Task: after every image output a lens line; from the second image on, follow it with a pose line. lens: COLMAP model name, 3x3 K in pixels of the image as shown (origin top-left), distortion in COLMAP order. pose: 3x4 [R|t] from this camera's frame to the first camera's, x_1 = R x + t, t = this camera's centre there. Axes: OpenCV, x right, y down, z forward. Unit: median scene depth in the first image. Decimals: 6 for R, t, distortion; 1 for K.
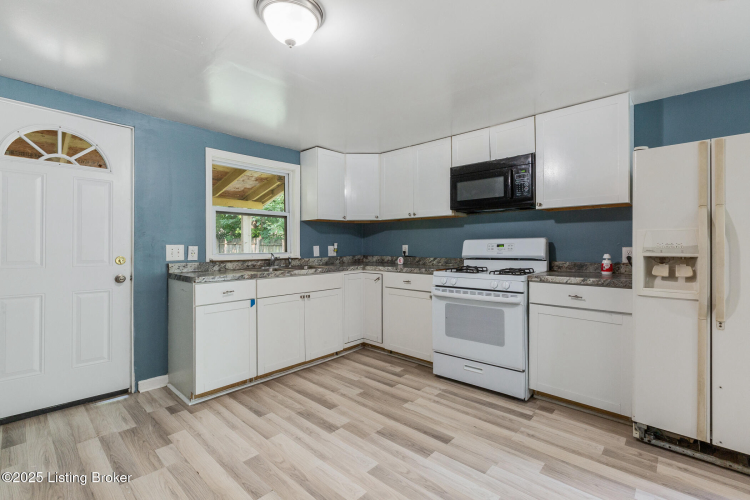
lens RADIAL K [[333.7, 0, 381.4], [0, 333.7, 243.0], [0, 0, 1]] dist [-0.001164, -0.000057]
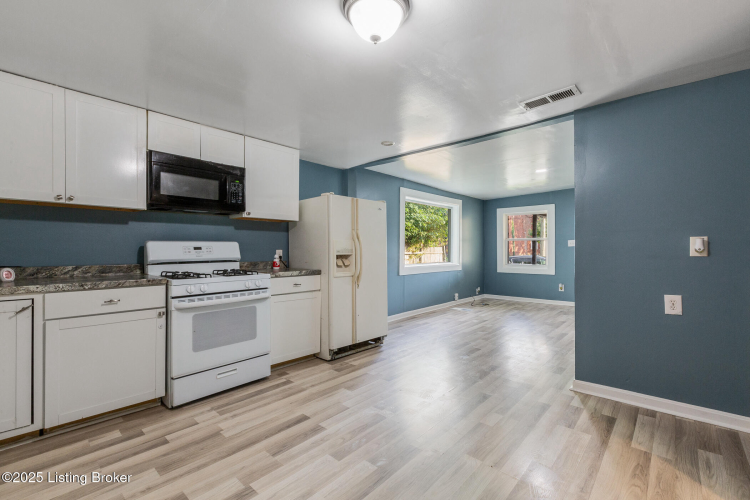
lens RADIAL K [[327.3, 0, 373.5], [0, 327.3, 247.7], [0, 0, 1]] dist [-0.000358, -0.000066]
pose [[0.009771, 0.005616, 0.999936, -0.680891], [-0.011571, 0.999918, -0.005503, 0.006144], [-0.999885, -0.011516, 0.009835, 0.553392]]
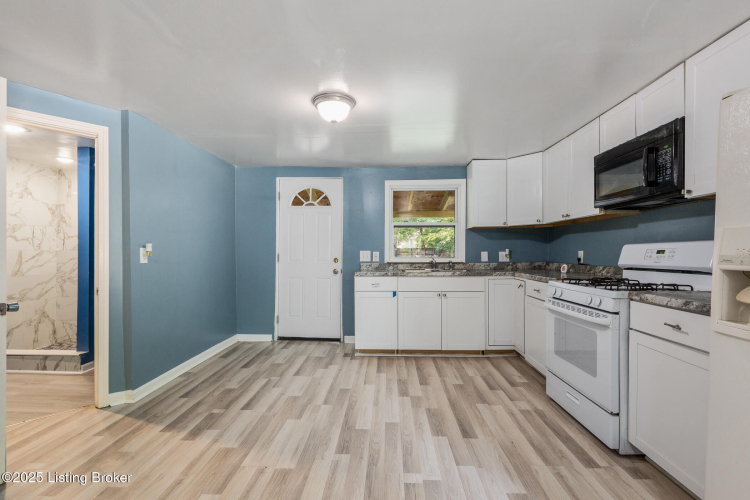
lens RADIAL K [[339.9, 0, 377.1], [0, 339.9, 251.7], [0, 0, 1]] dist [-0.000272, -0.000084]
pose [[0.643844, 0.002190, -0.765153, 0.605287], [0.005676, 0.999955, 0.007639, -0.001986], [0.765136, -0.009261, 0.643803, 0.067399]]
